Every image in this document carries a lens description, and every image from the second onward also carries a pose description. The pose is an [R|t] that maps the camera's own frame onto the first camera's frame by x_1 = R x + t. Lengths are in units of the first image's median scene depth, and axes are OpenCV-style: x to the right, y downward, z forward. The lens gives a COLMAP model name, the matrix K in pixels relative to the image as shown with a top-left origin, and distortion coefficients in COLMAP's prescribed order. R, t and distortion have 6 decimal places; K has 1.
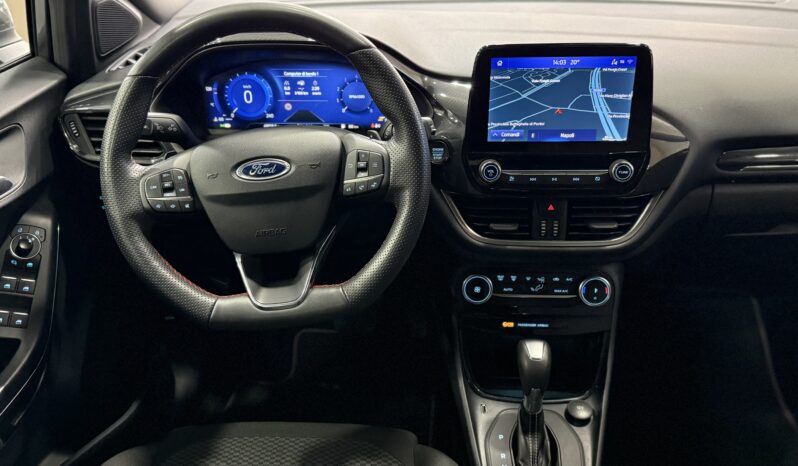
lens RADIAL K [[755.1, 0, 462.8], [0, 755.1, 231.6], [0, 0, 1]] dist [0.131866, -0.234413]
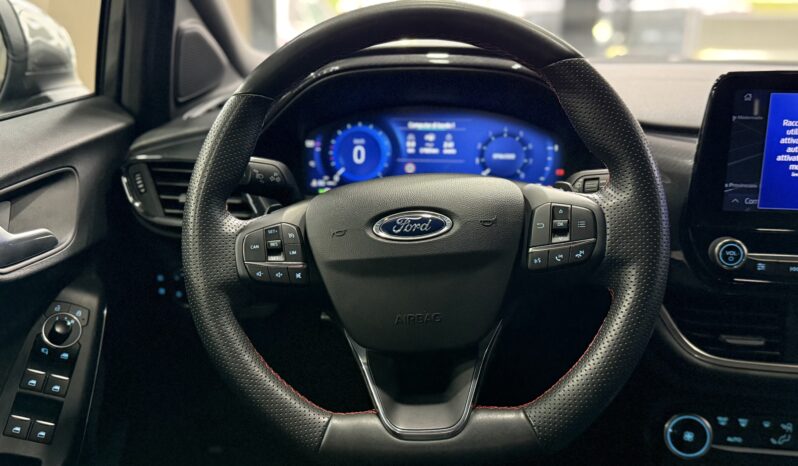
lens RADIAL K [[835.8, 0, 399.0], [0, 835.8, 233.0], [0, 0, 1]] dist [0.195055, -0.565394]
pose [[0.992161, 0.041068, -0.118022, -0.164346], [-0.060668, 0.983984, -0.167614, 0.045170], [0.109248, 0.173460, 0.978763, 0.235457]]
